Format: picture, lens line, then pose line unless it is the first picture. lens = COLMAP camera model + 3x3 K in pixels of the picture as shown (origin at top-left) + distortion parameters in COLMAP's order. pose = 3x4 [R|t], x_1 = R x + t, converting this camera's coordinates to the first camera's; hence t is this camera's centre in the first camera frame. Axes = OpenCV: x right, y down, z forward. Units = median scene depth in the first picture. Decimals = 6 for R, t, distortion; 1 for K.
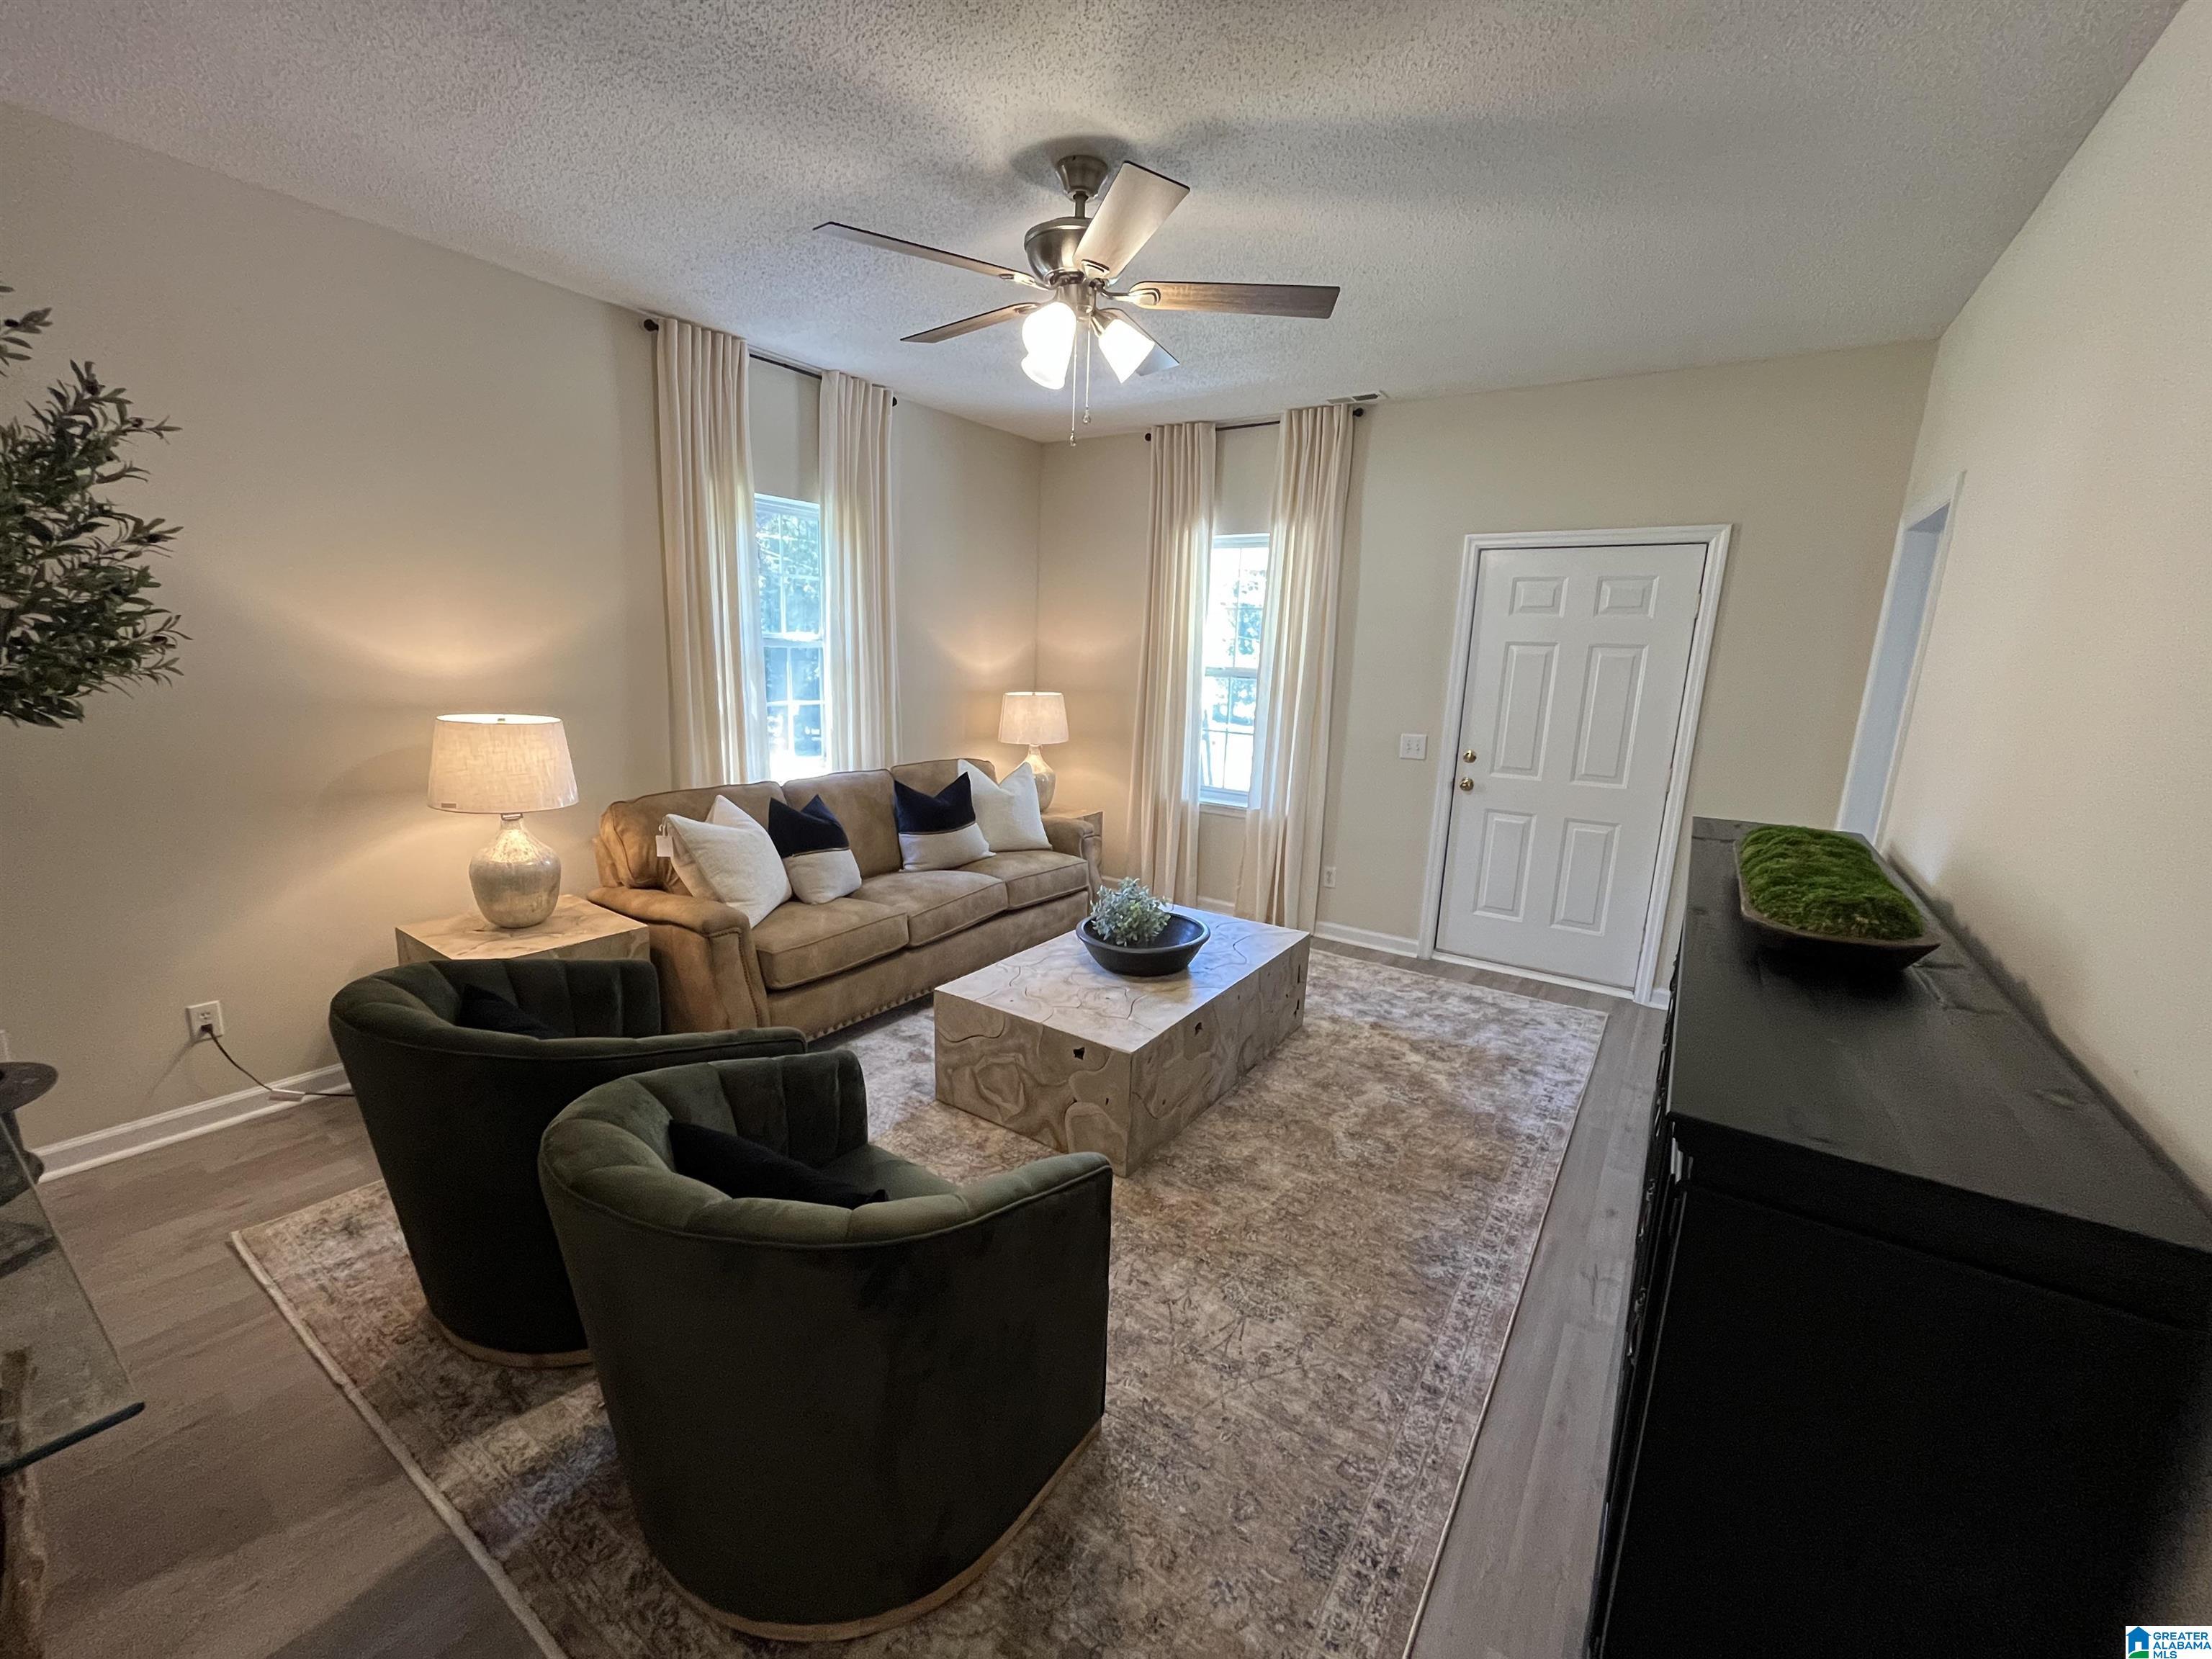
lens RADIAL K [[892.9, 0, 1099.3], [0, 892.9, 834.0], [0, 0, 1]] dist [-0.002068, -0.000039]
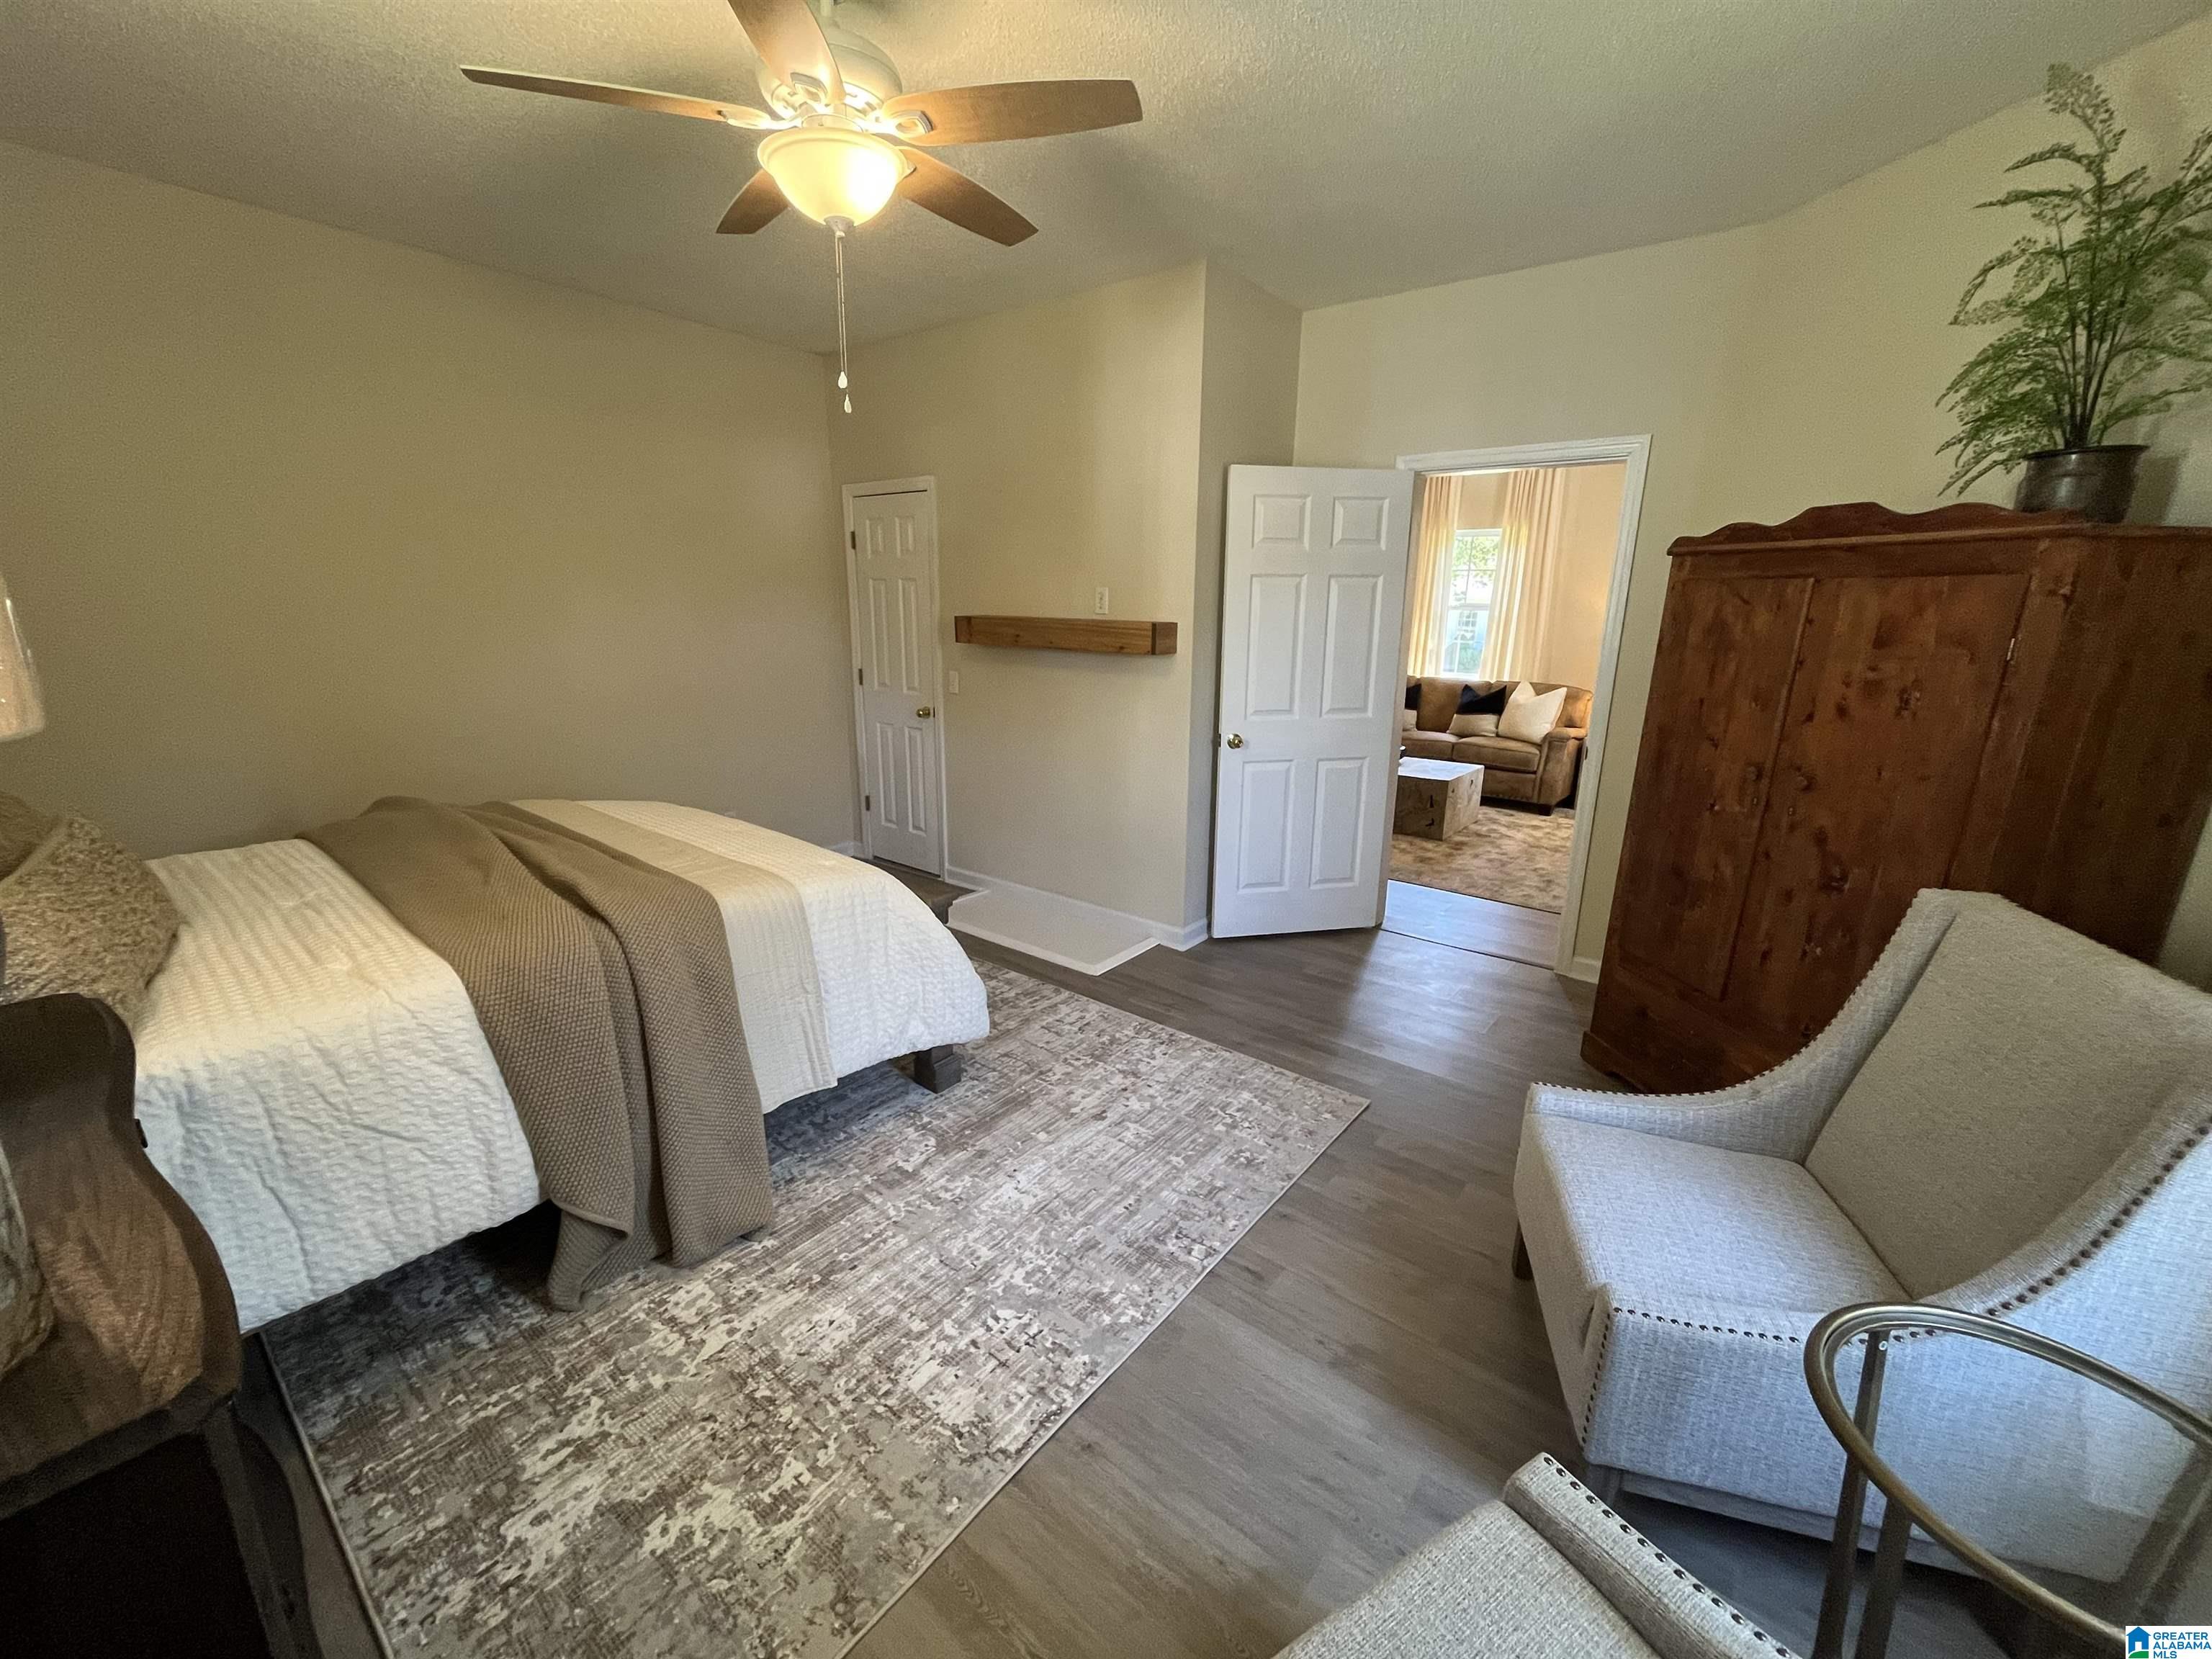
lens RADIAL K [[892.9, 0, 1099.3], [0, 892.9, 834.0], [0, 0, 1]] dist [-0.002068, -0.000039]
pose [[-0.065141, 0.224392, -0.972319, 1.788970], [-0.227775, 0.945322, 0.233421, -0.026903], [0.971532, 0.236675, -0.010469, 0.416397]]
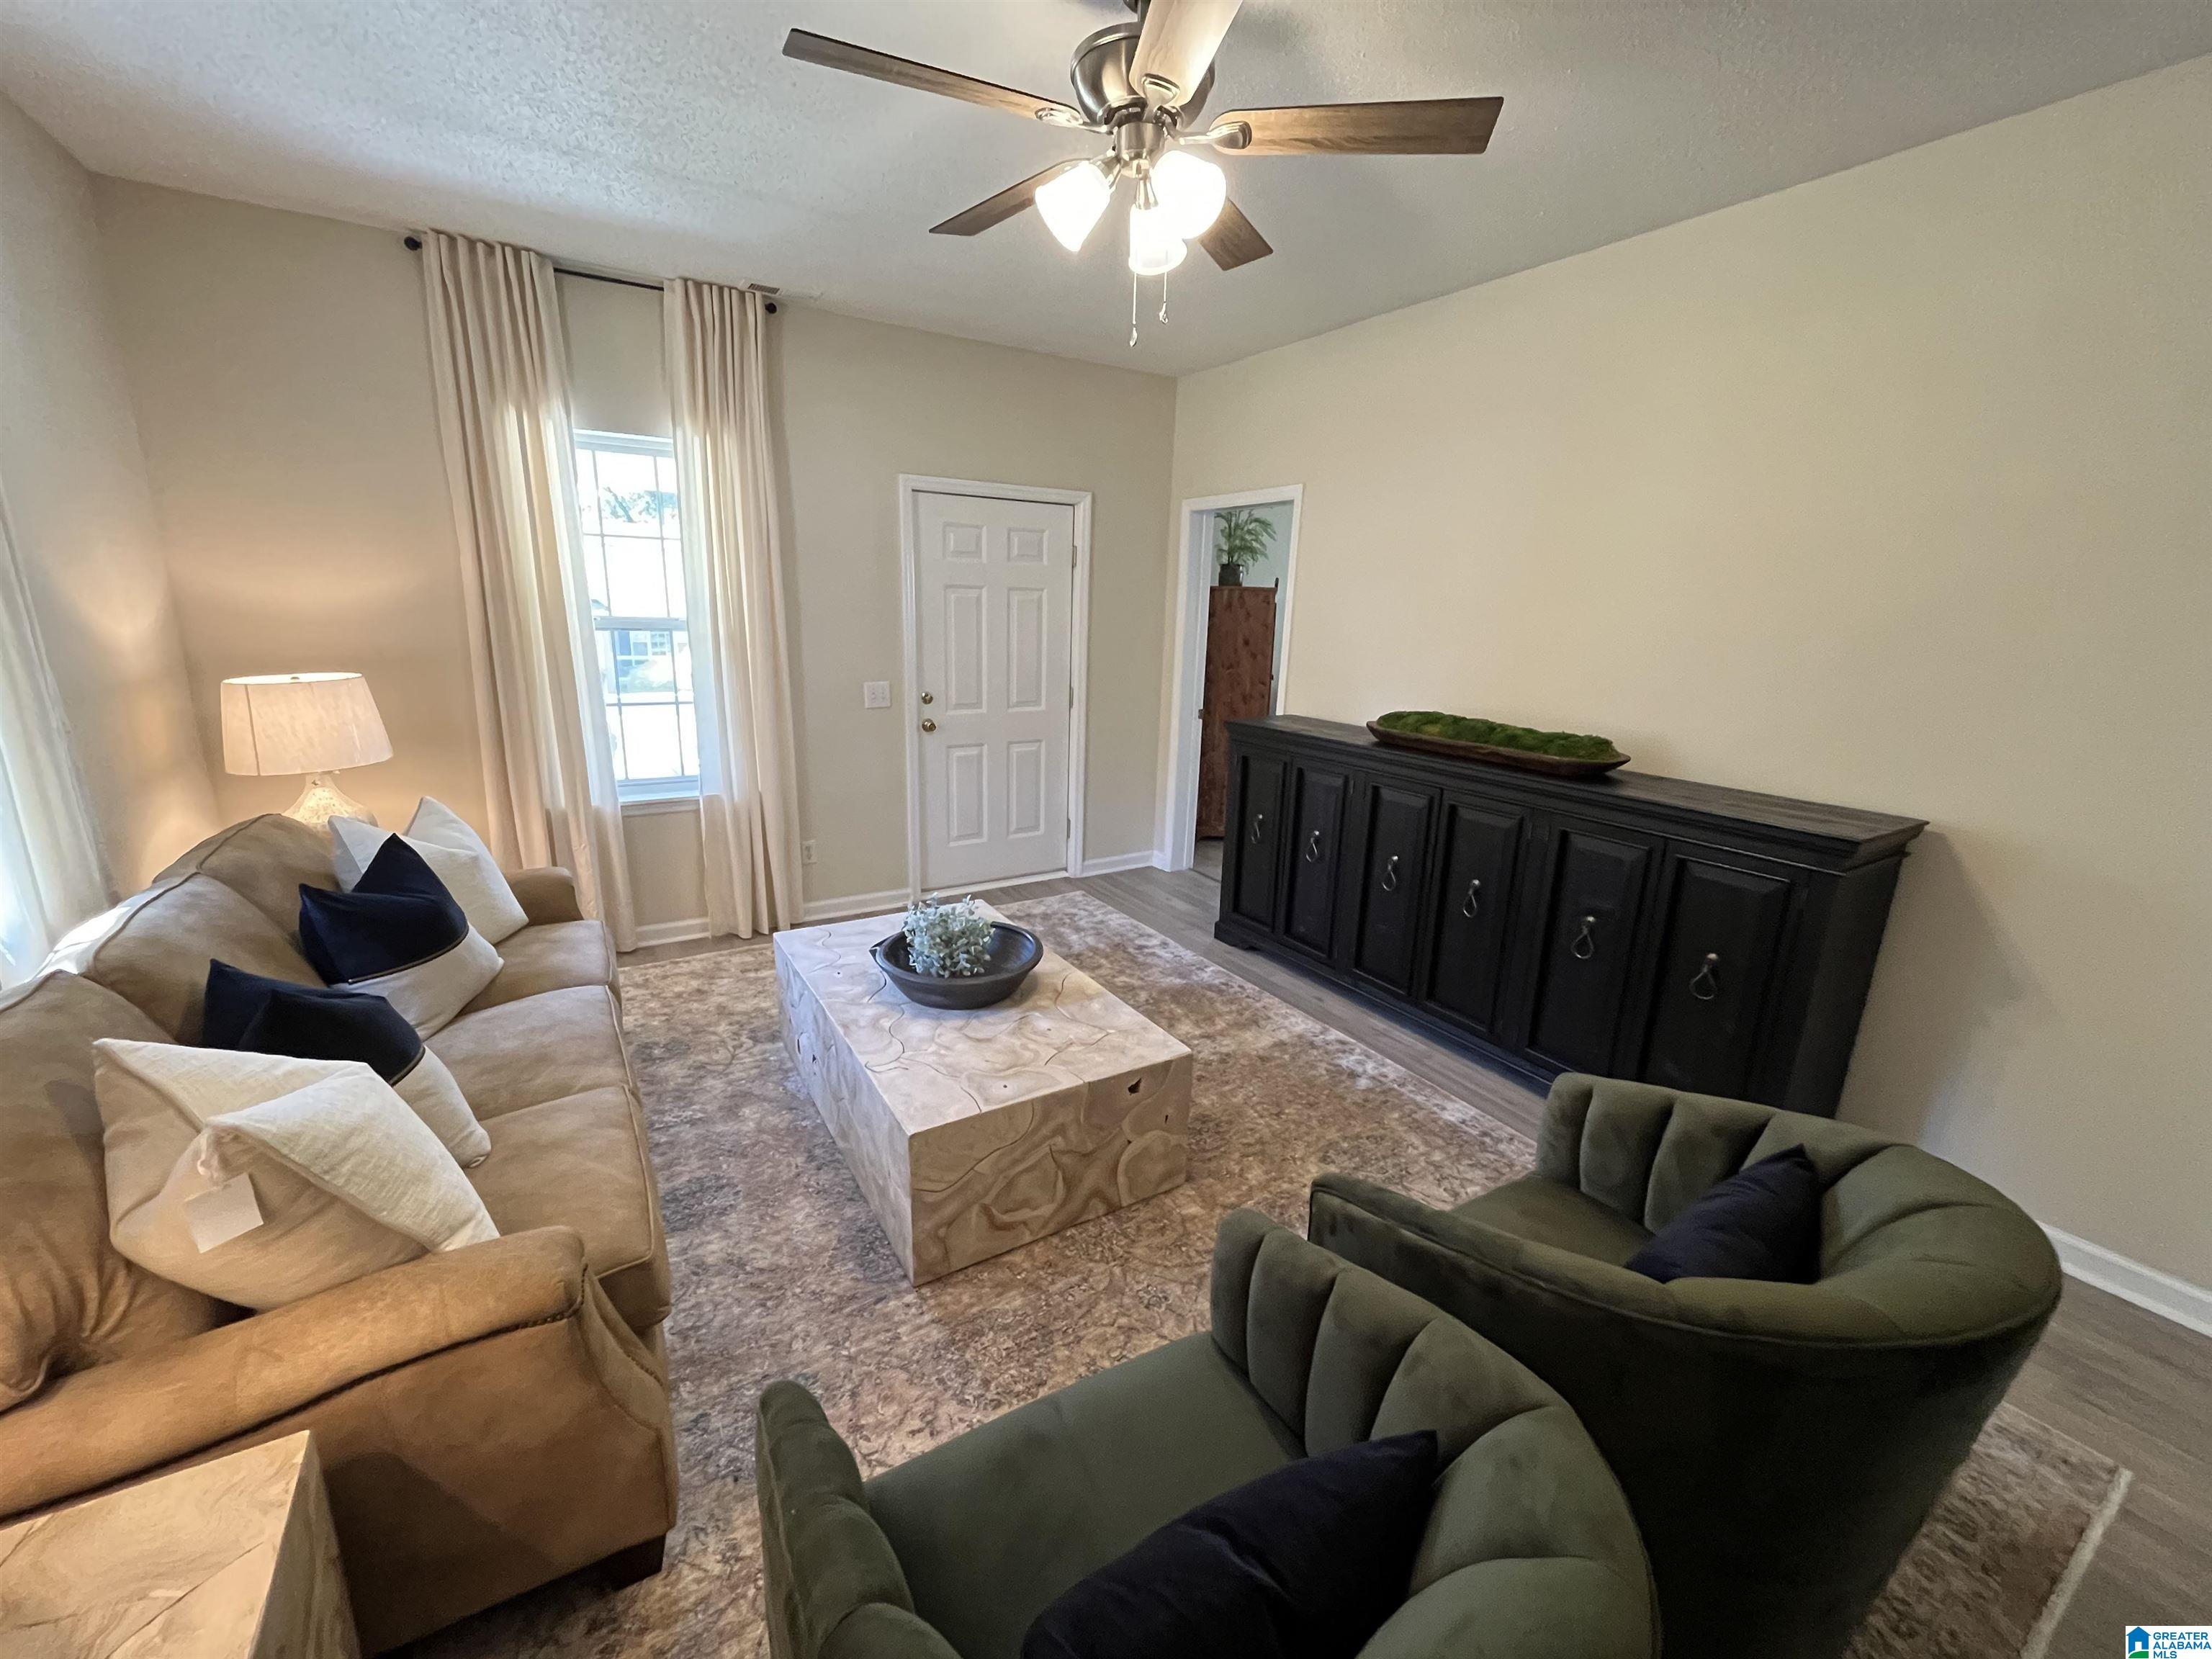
lens RADIAL K [[892.9, 0, 1099.3], [0, 892.9, 834.0], [0, 0, 1]] dist [-0.002068, -0.000039]
pose [[0.412678, -0.248273, 0.876389, -0.512790], [0.177732, 0.965592, 0.189852, -0.111832], [-0.893369, 0.077415, 0.442605, 0.445427]]
